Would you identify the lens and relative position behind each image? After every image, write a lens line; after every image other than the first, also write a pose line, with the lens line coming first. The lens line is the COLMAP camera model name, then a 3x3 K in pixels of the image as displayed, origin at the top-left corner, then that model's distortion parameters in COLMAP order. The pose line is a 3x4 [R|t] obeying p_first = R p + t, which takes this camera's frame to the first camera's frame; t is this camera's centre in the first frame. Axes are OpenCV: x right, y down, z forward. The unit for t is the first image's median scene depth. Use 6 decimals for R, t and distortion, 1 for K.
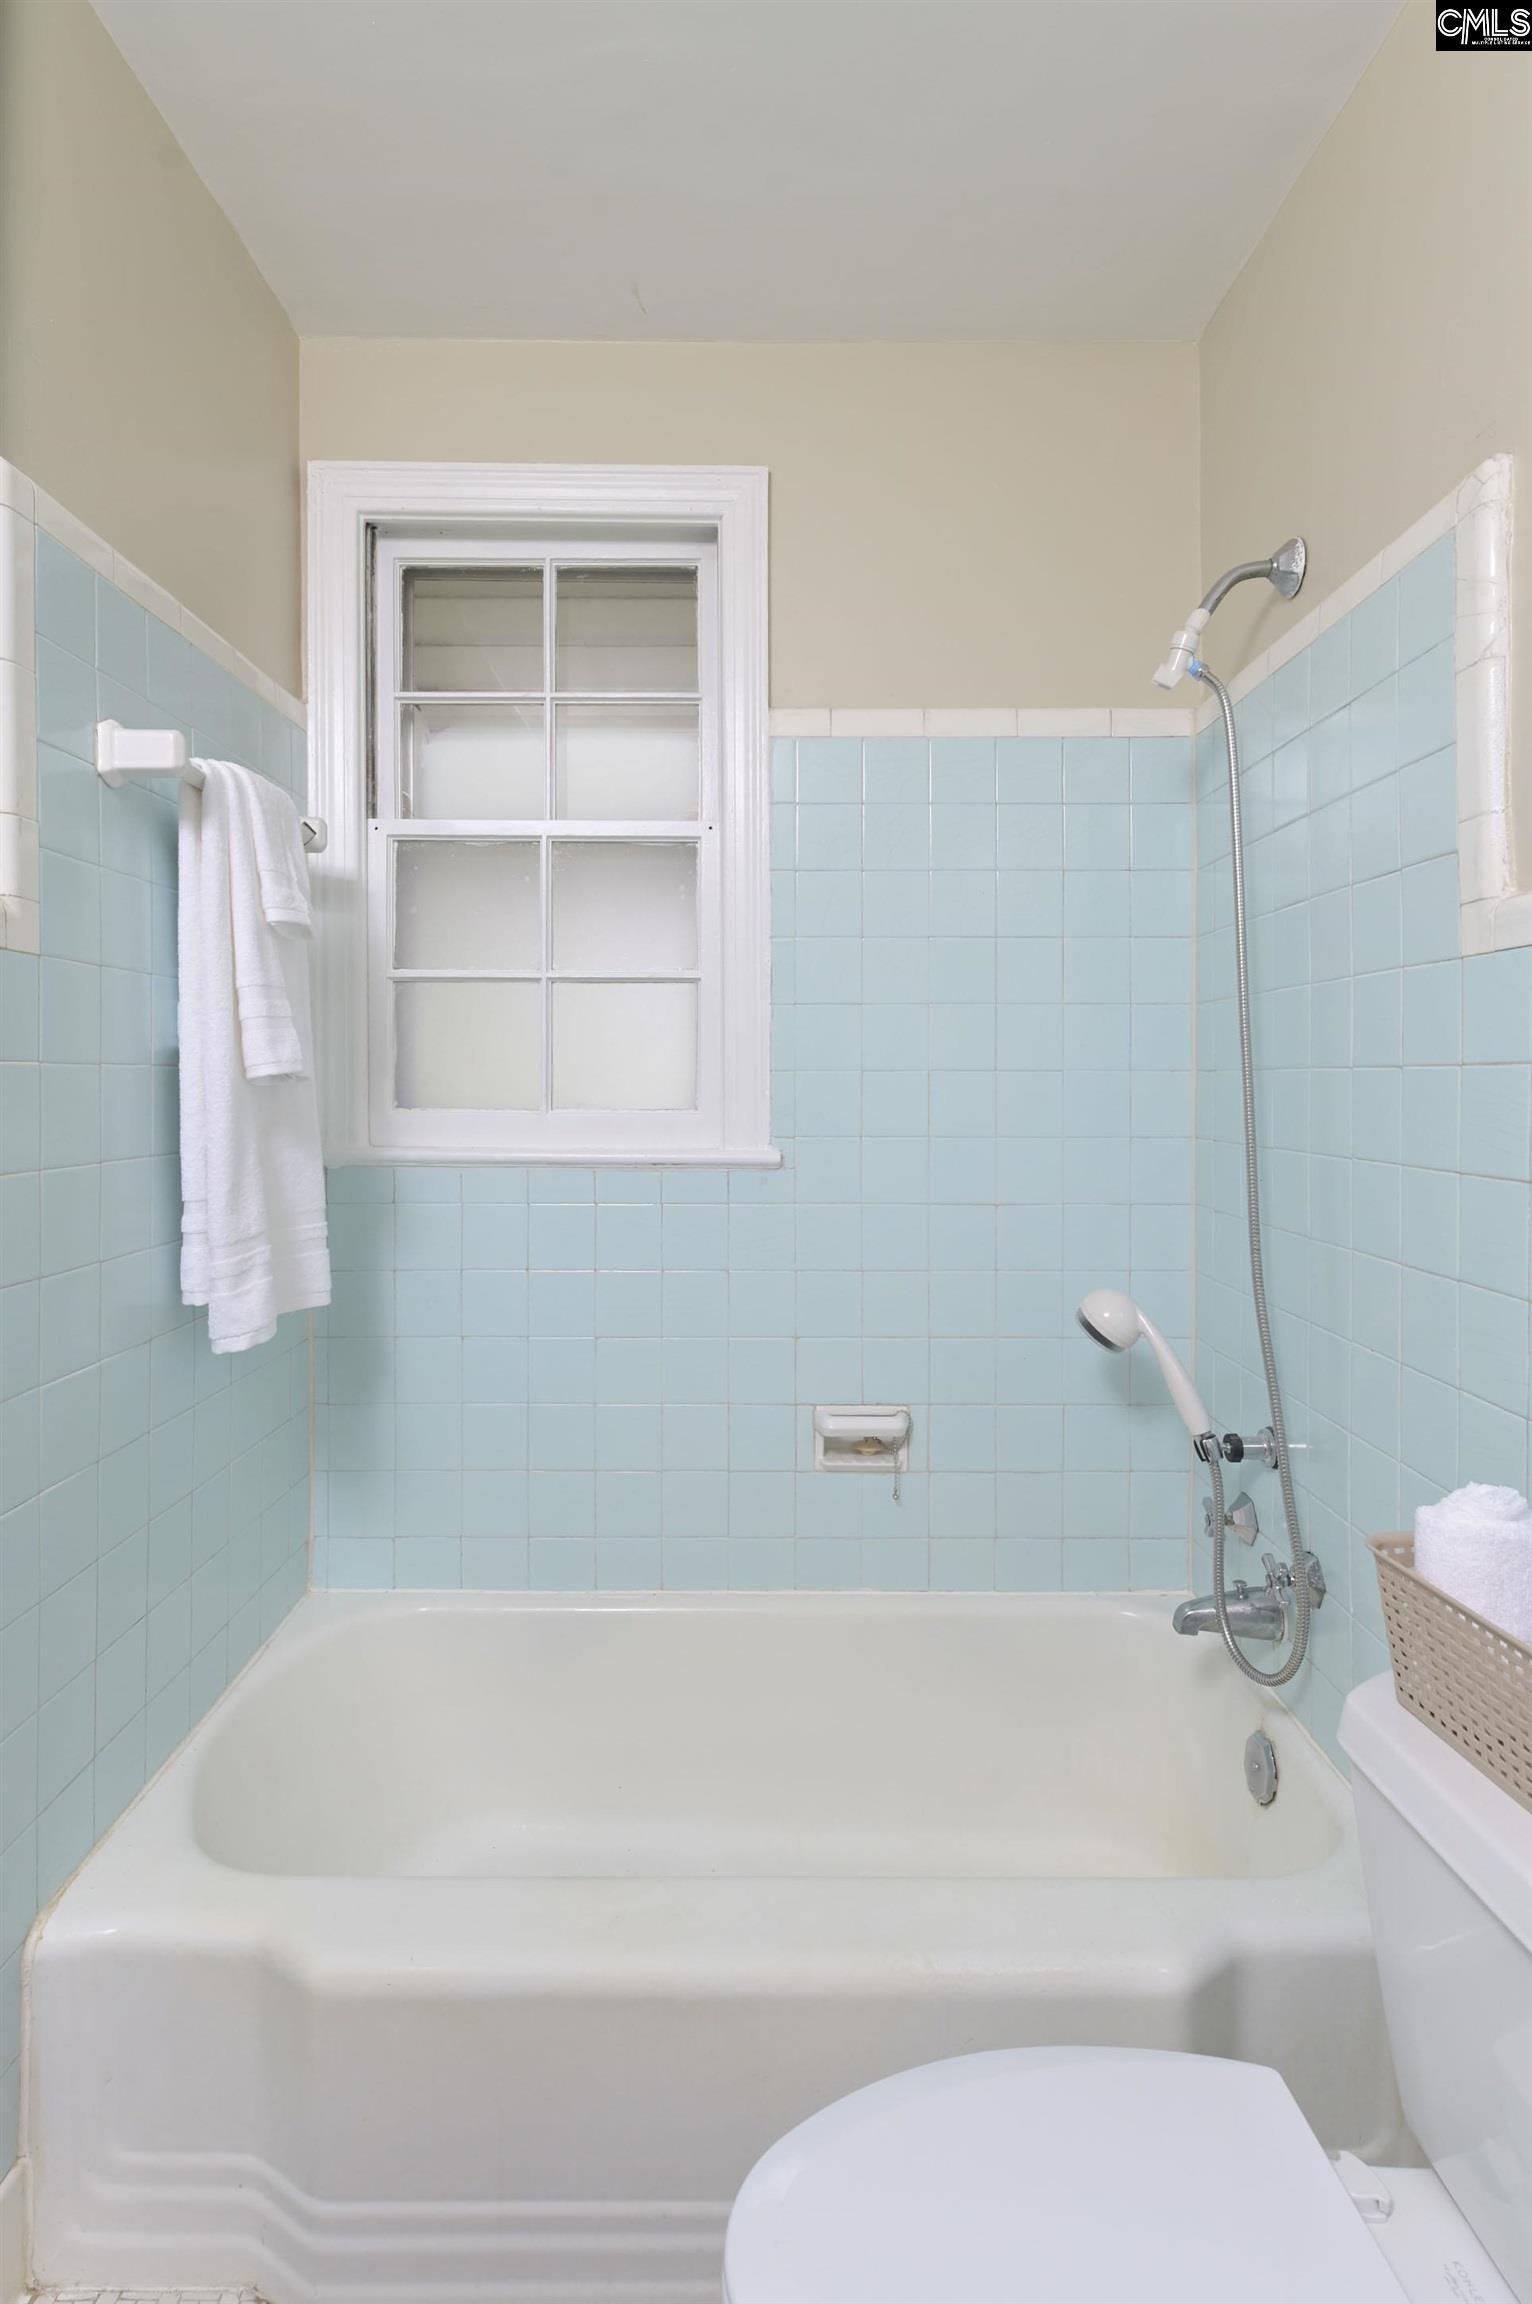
lens RADIAL K [[1194.8, 0, 776.4], [0, 1194.8, 1086.1], [0, 0, 1]] dist [0.001336, -0.001579]
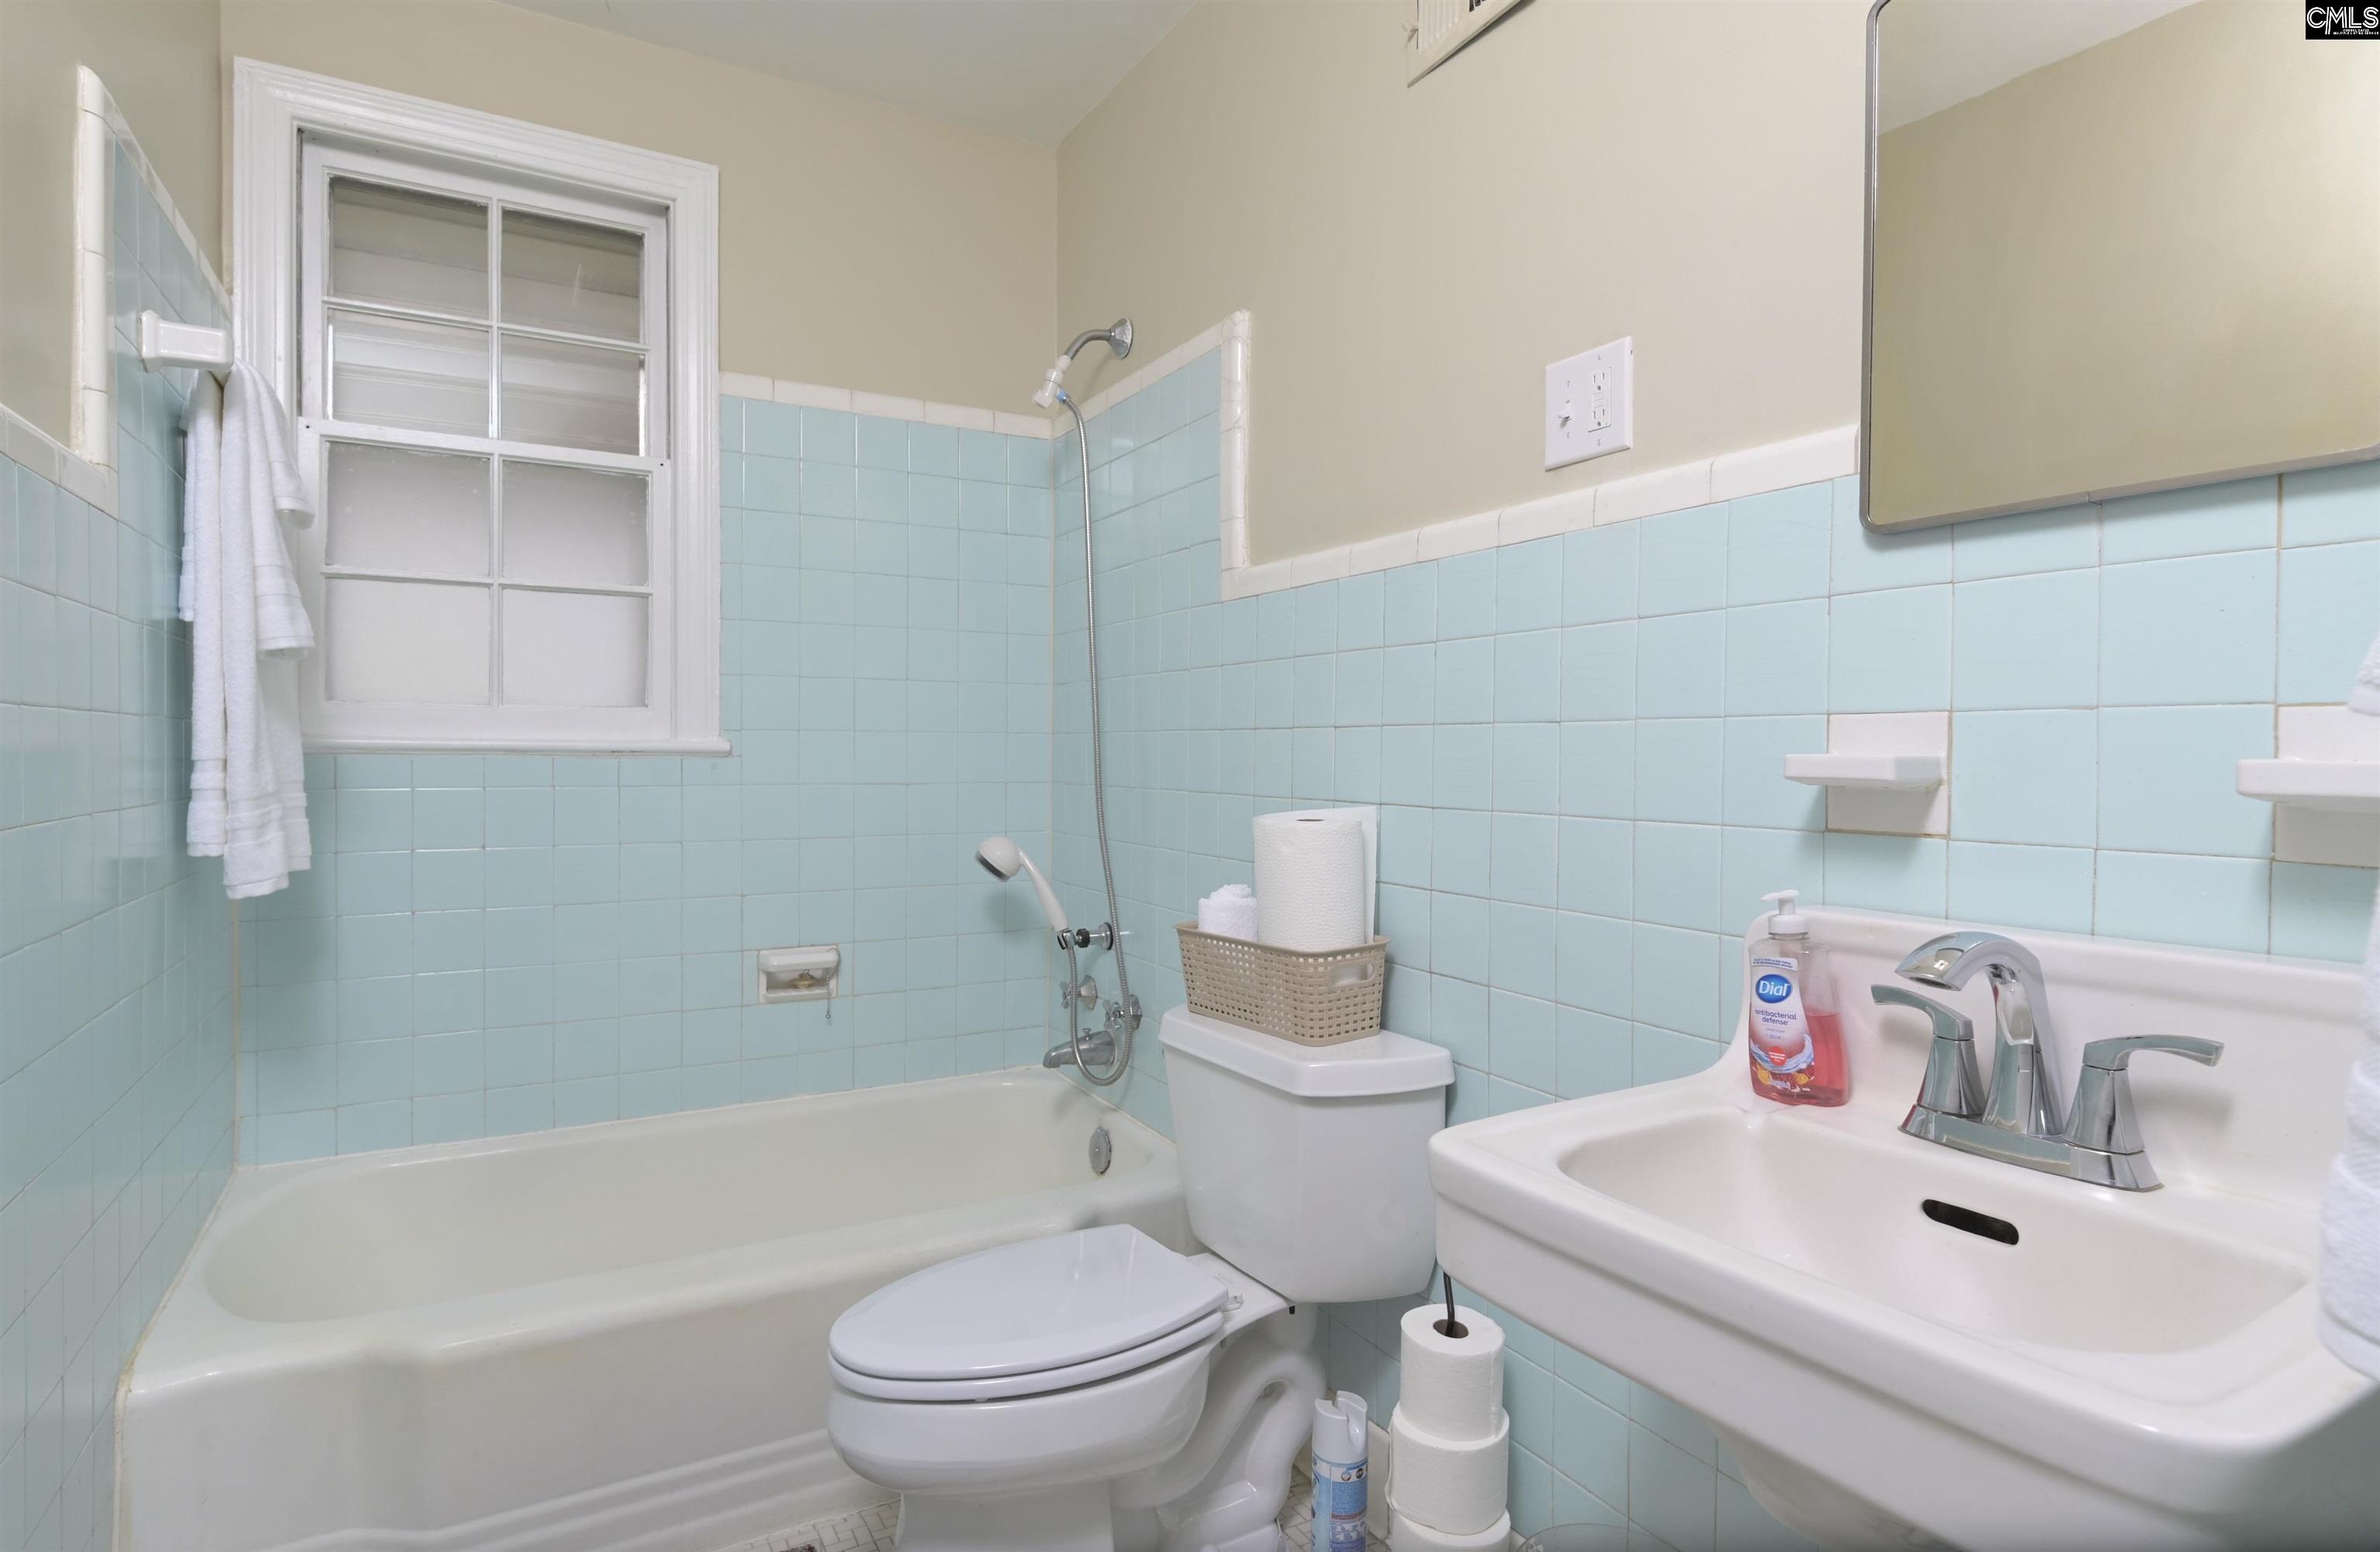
lens RADIAL K [[1241.1, 0, 1190.0], [0, 1241.1, 776.0], [0, 0, 1]] dist [0.000334, -0.013429]
pose [[0.878147, -0.000422, 0.478390, -0.197155], [-0.006454, 0.999898, 0.012730, 0.074198], [-0.478347, -0.014267, 0.878055, -0.336880]]
